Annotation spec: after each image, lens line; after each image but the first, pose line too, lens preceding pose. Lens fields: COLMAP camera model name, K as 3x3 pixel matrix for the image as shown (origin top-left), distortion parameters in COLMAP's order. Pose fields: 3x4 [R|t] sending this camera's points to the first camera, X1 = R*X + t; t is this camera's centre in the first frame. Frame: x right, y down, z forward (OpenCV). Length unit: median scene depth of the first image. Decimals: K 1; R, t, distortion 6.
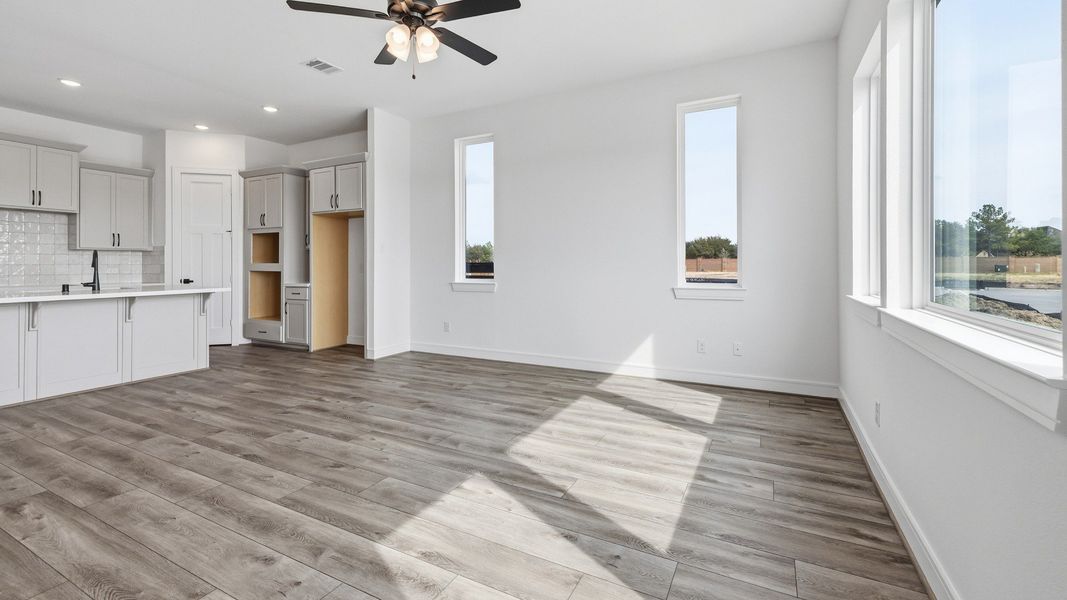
lens RADIAL K [[450.9, 0, 526.8], [0, 450.9, 258.4], [0, 0, 1]] dist [0.014038, 0.000224]
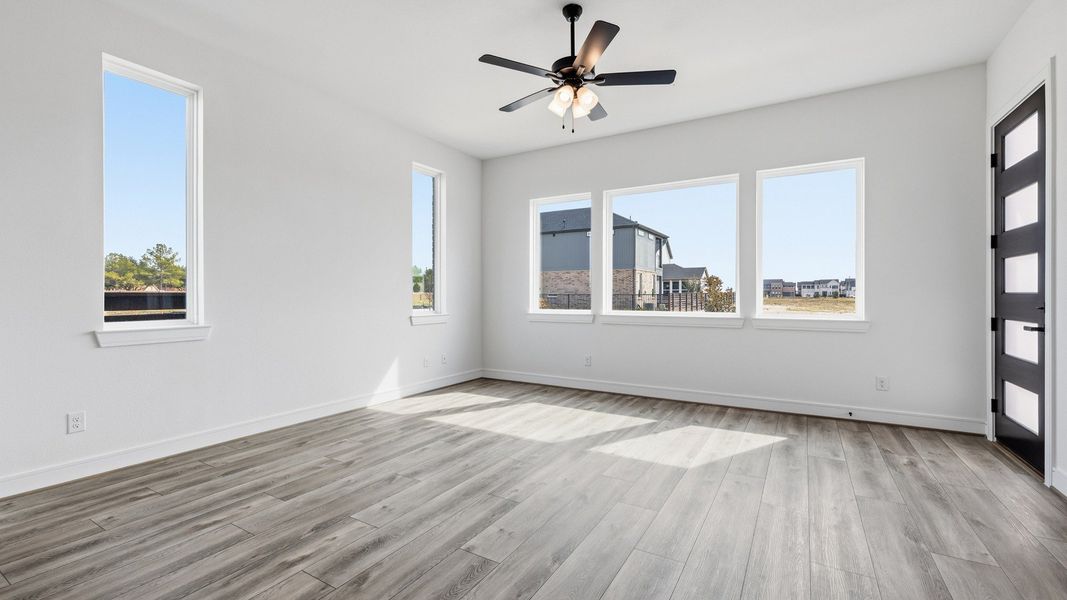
lens RADIAL K [[450.9, 0, 533.5], [0, 450.9, 296.5], [0, 0, 1]] dist [0.014038, 0.000224]
pose [[0.050987, 0.002979, 0.998695, -0.580588], [-0.013411, 0.999907, -0.002298, 0.008870], [-0.998609, -0.013277, 0.051022, 0.436878]]
